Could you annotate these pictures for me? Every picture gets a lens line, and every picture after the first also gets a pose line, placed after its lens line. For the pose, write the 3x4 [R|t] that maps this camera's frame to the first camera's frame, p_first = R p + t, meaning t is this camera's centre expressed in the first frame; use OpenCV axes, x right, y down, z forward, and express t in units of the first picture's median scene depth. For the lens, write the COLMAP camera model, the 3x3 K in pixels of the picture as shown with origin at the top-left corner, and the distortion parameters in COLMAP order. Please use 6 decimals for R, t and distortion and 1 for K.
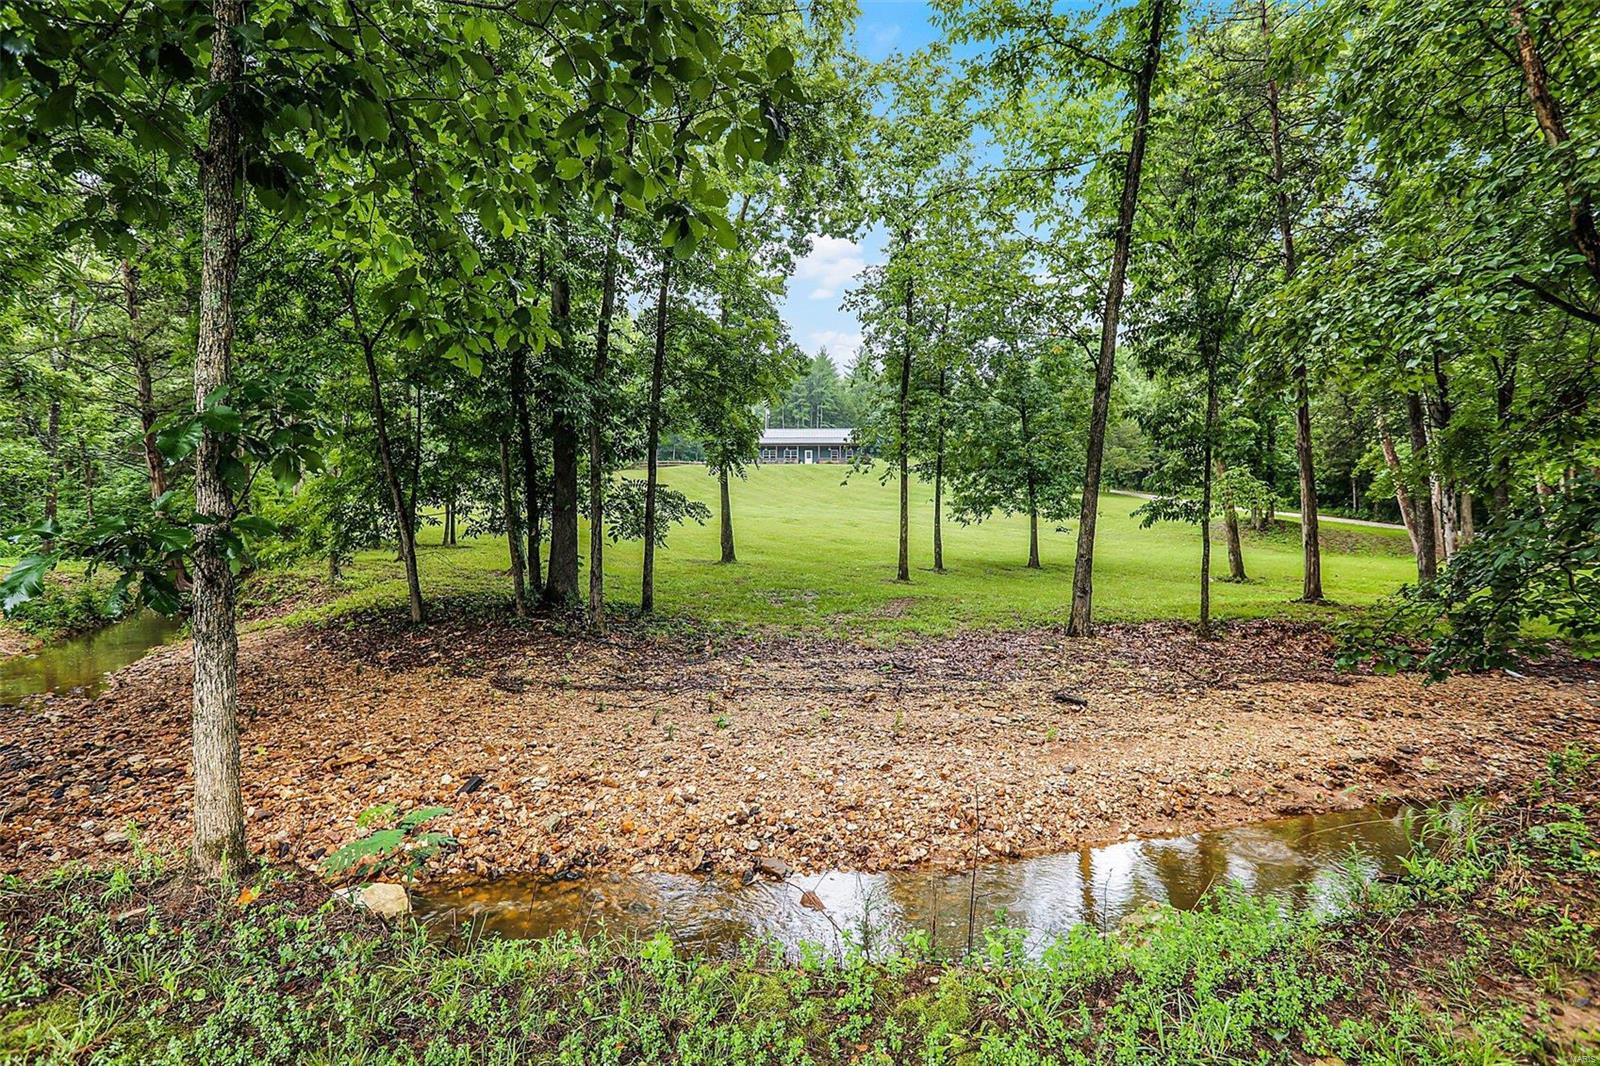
lens RADIAL K [[797.2, 0, 793.4], [0, 797.2, 536.3], [0, 0, 1]] dist [-0.038221, 0.033398]
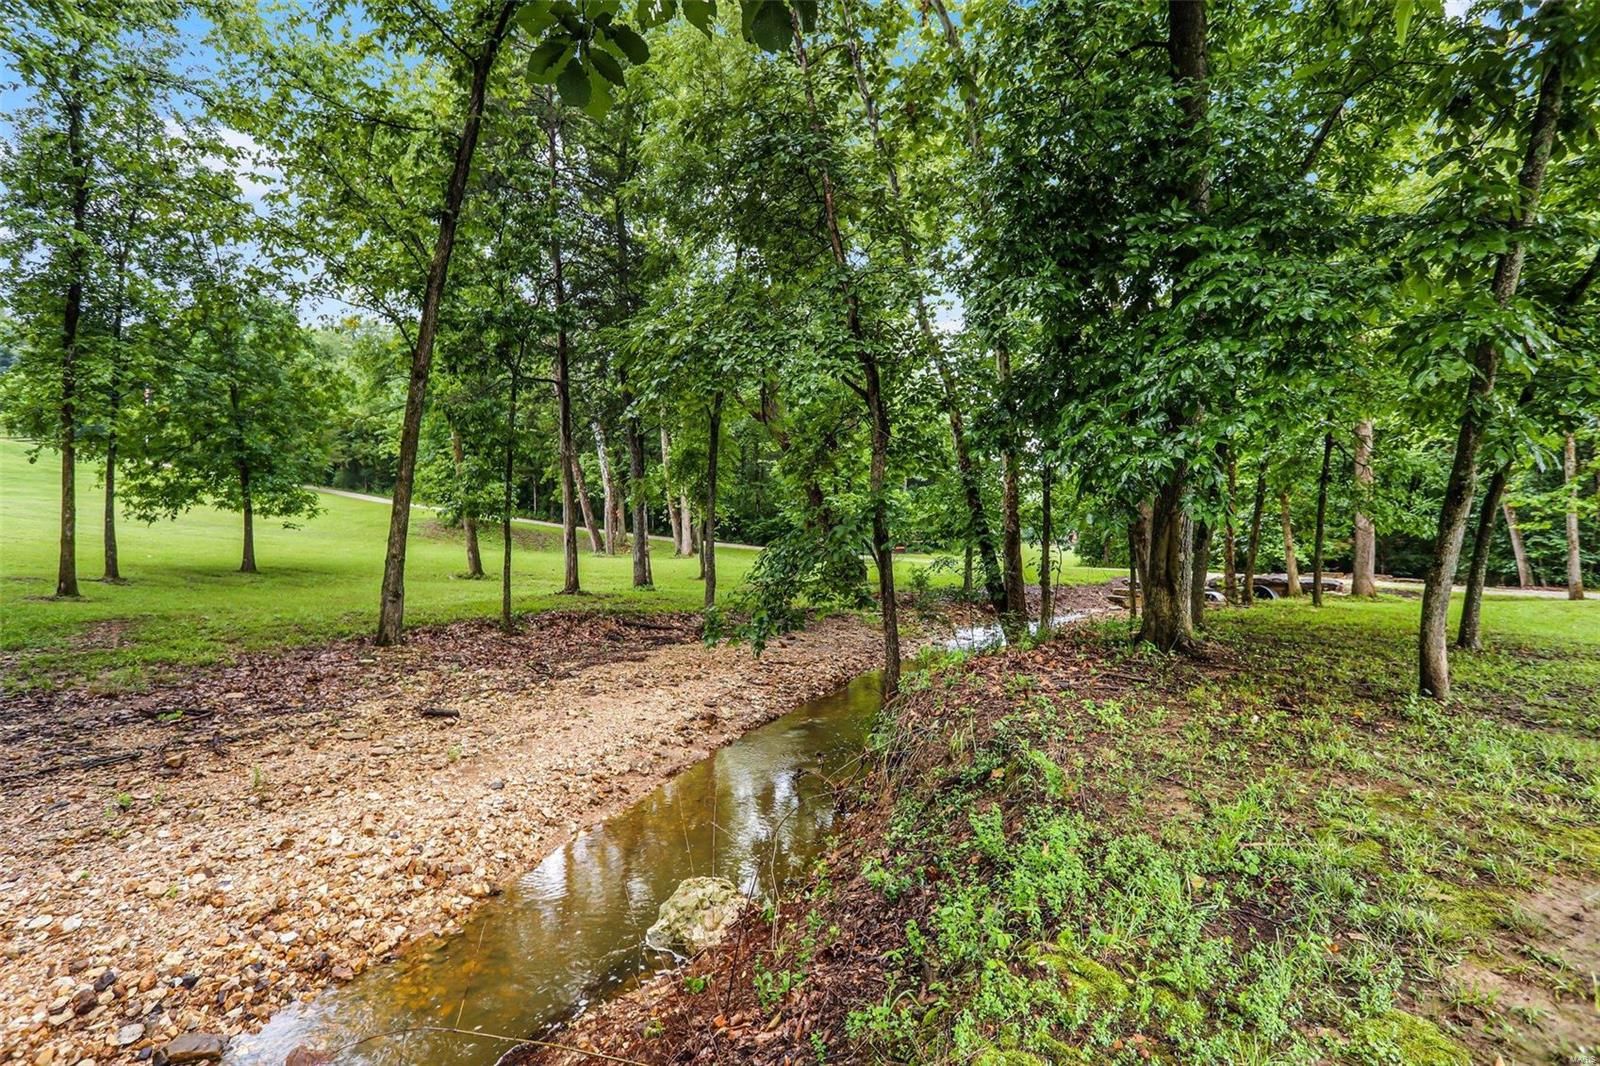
lens RADIAL K [[797.2, 0, 793.4], [0, 797.2, 536.3], [0, 0, 1]] dist [-0.038221, 0.033398]
pose [[0.571532, -0.000442, 0.820580, -0.197239], [-0.000523, 0.999999, 0.000903, 0.000515], [-0.820580, -0.000945, 0.571531, 0.166215]]
